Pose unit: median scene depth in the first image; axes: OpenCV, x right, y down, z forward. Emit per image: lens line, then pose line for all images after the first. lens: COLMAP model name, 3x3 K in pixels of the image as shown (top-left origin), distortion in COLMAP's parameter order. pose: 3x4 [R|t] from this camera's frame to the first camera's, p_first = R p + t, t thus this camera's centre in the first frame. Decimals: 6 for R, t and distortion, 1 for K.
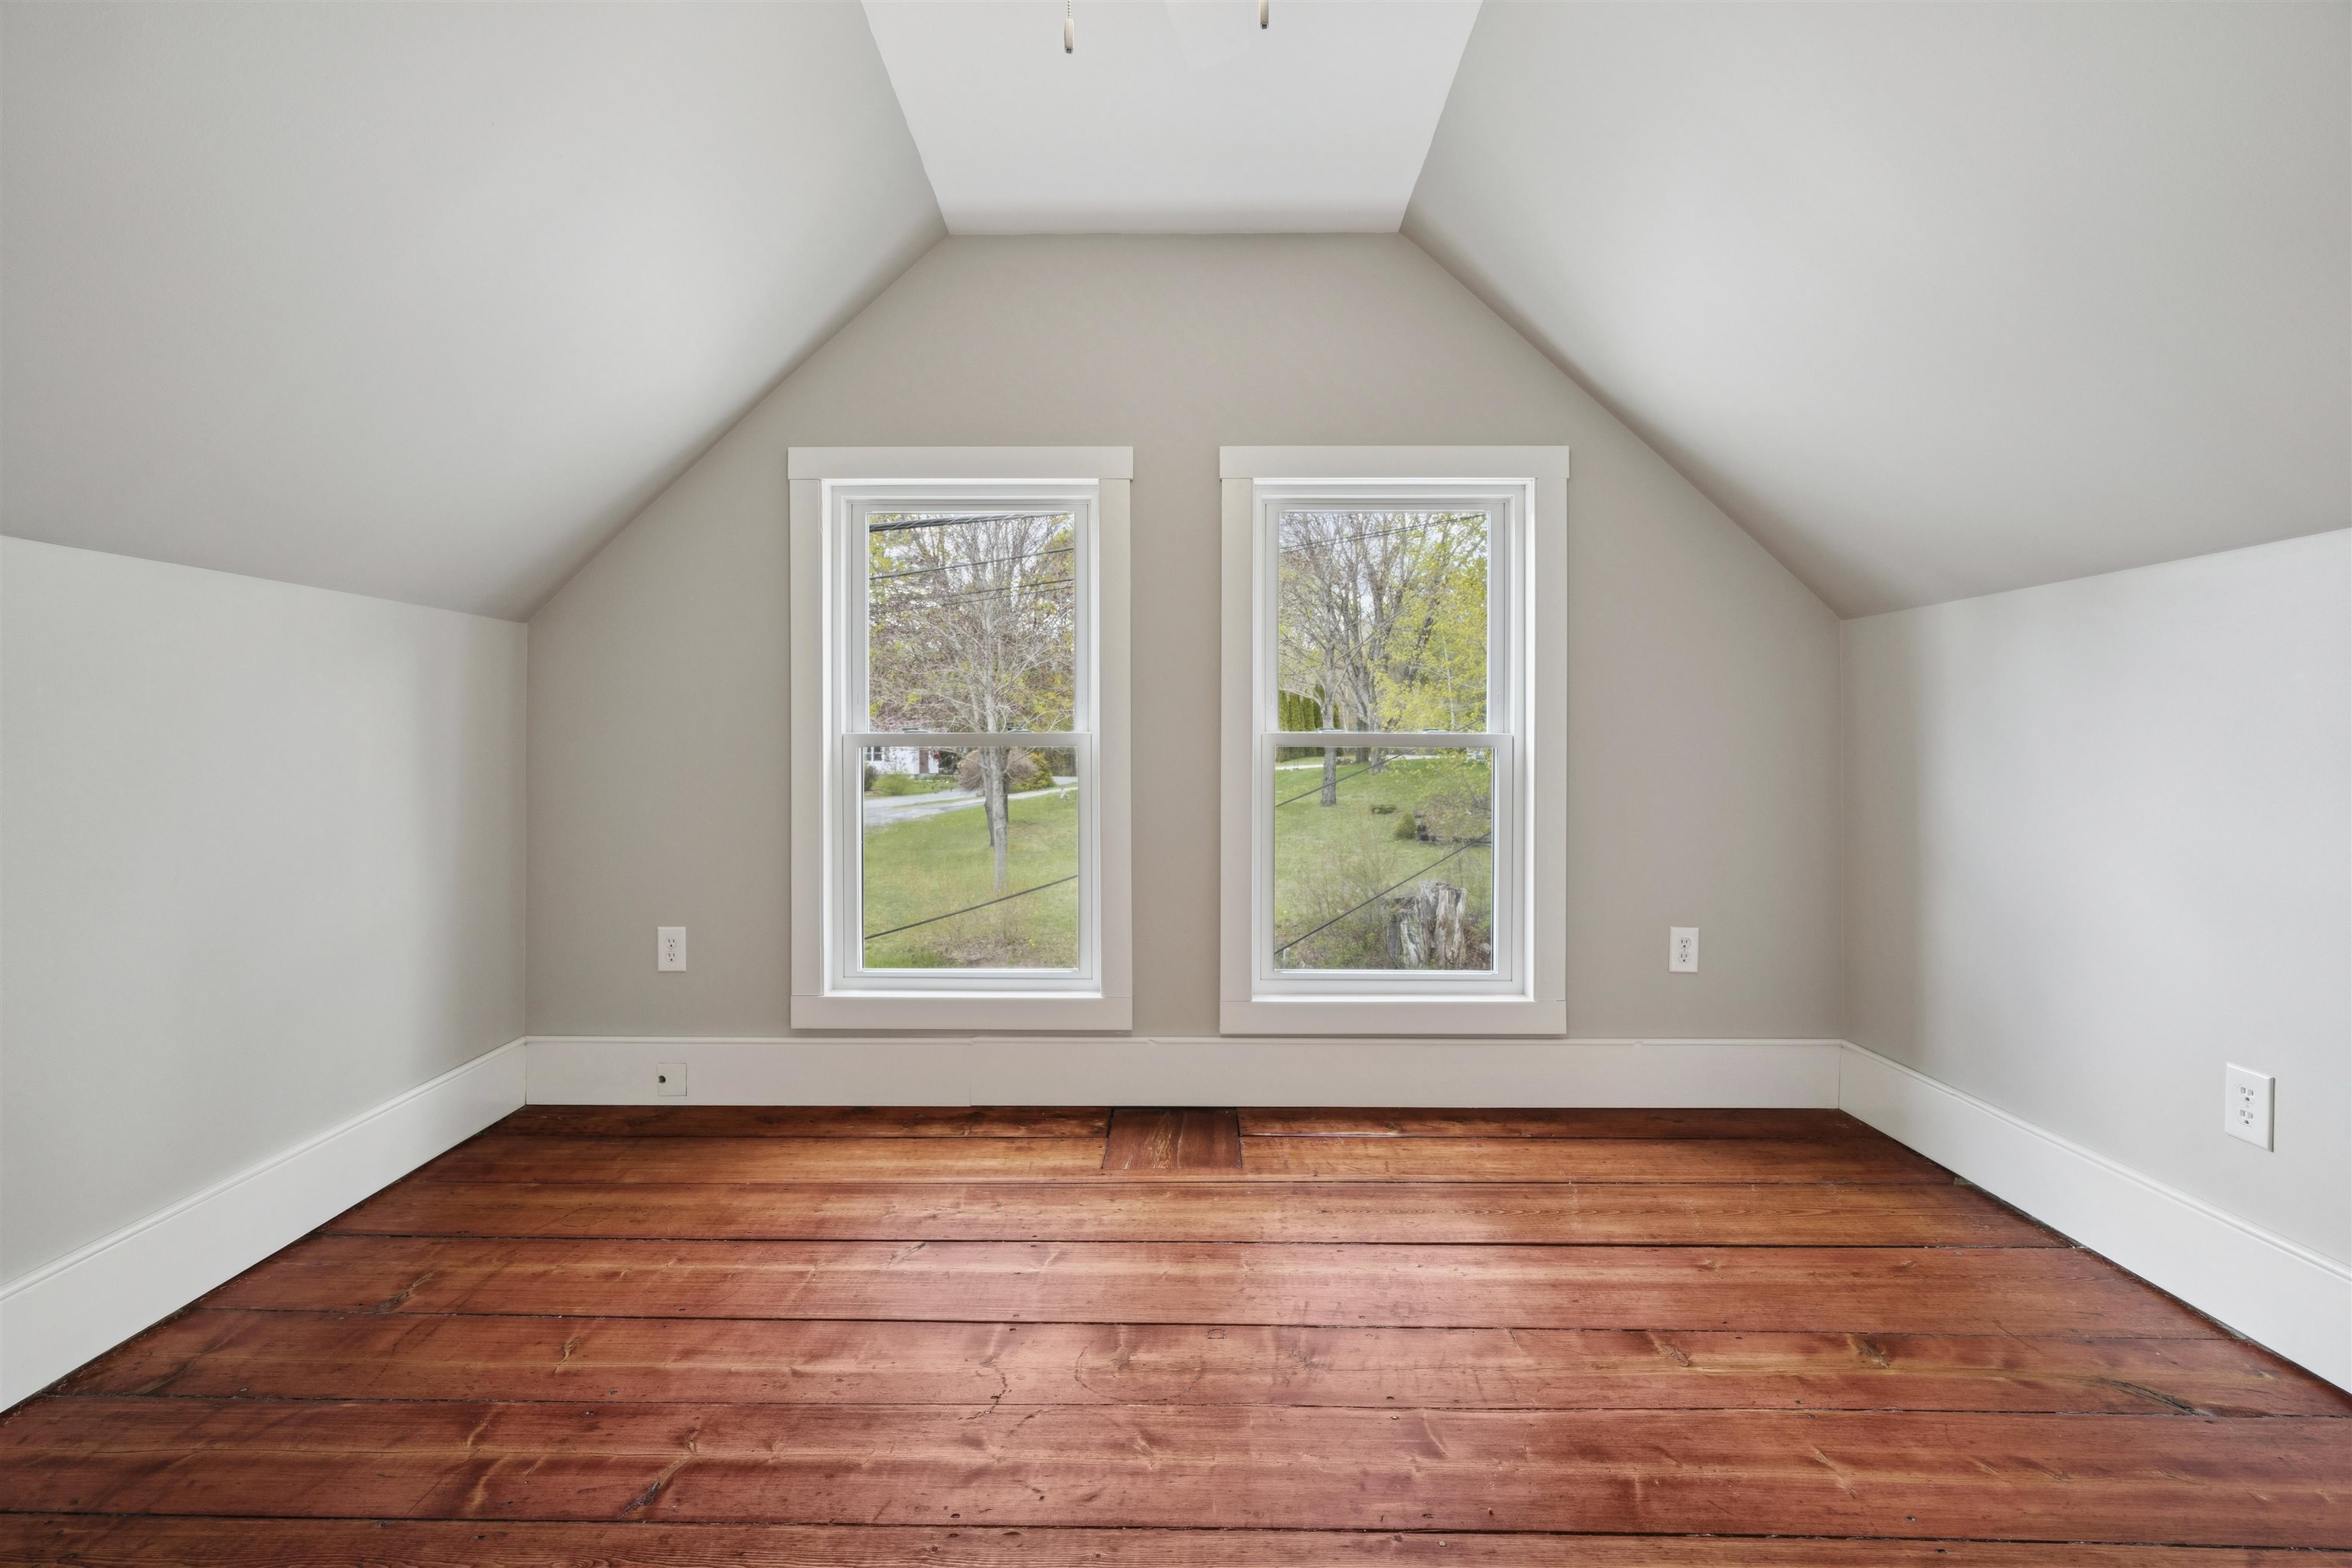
lens RADIAL K [[1076.4, 0, 1164.1], [0, 1076.4, 772.9], [0, 0, 1]] dist [-0.006753, 0.003898]
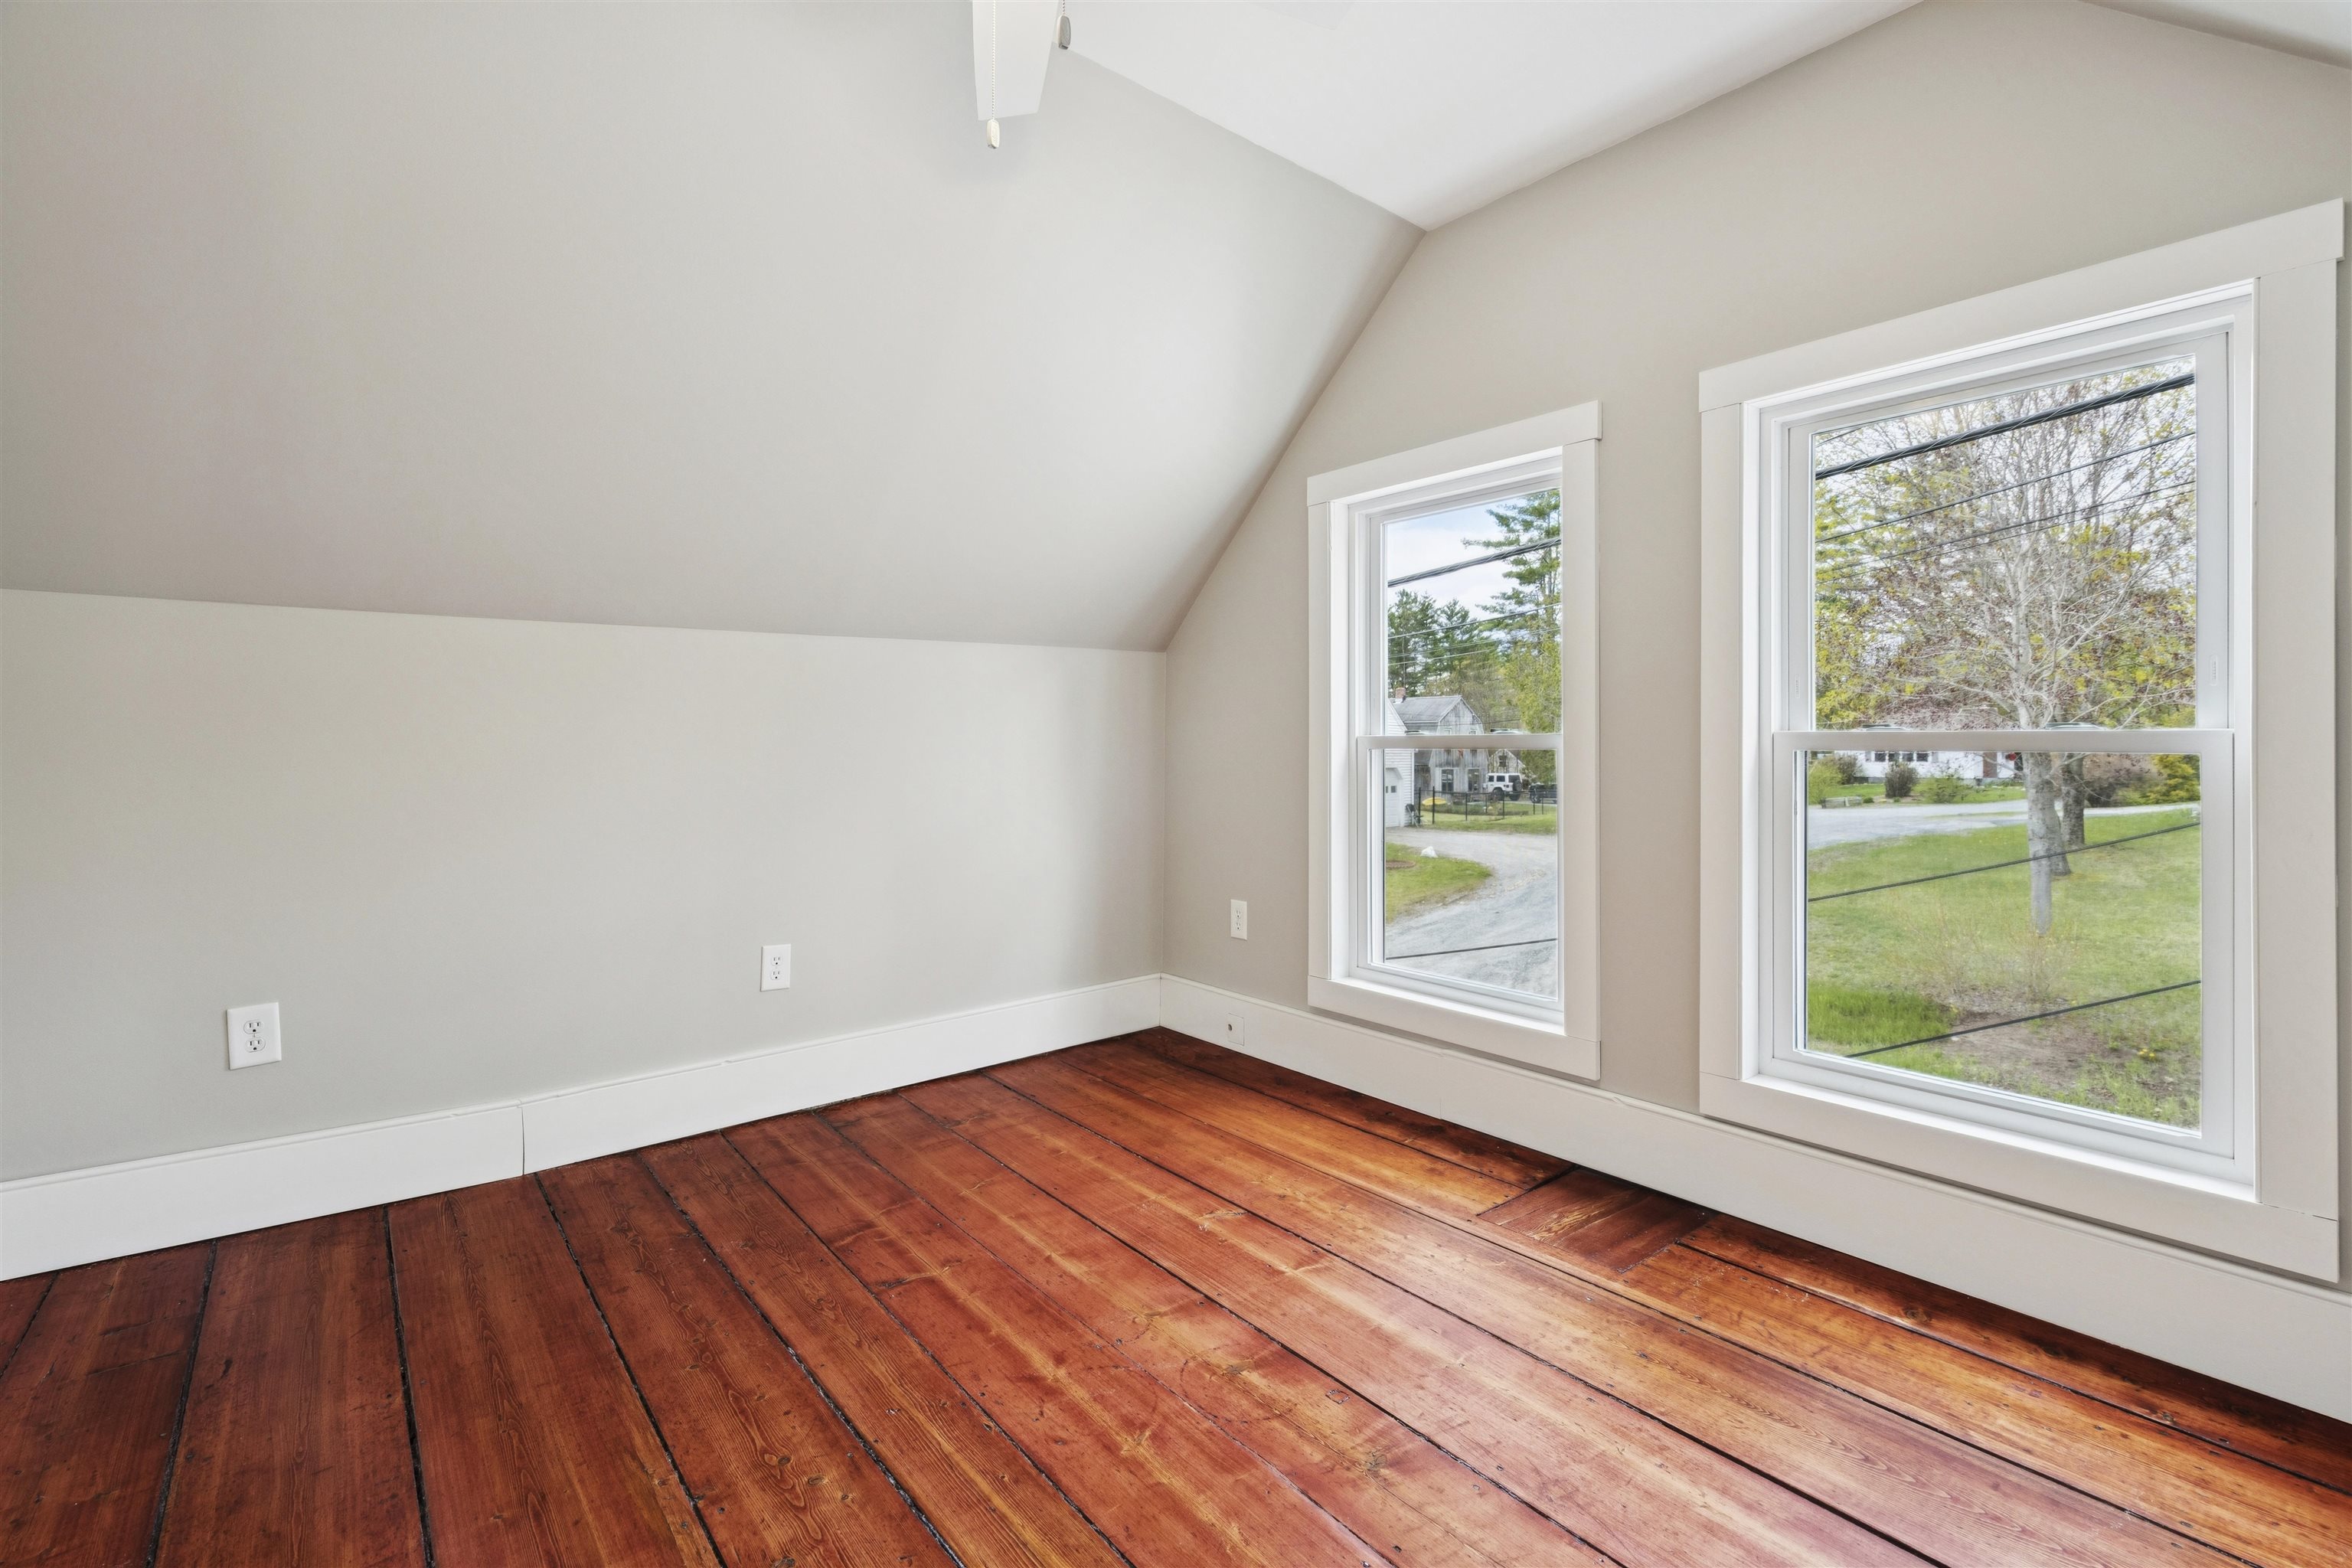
lens RADIAL K [[1076.4, 0, 1166.9], [0, 1076.4, 764.7], [0, 0, 1]] dist [-0.006753, 0.003898]
pose [[0.623062, 0.013253, -0.782060, 0.493990], [-0.017879, 0.999837, 0.002699, -0.010005], [0.781968, 0.012301, 0.623198, 0.232088]]
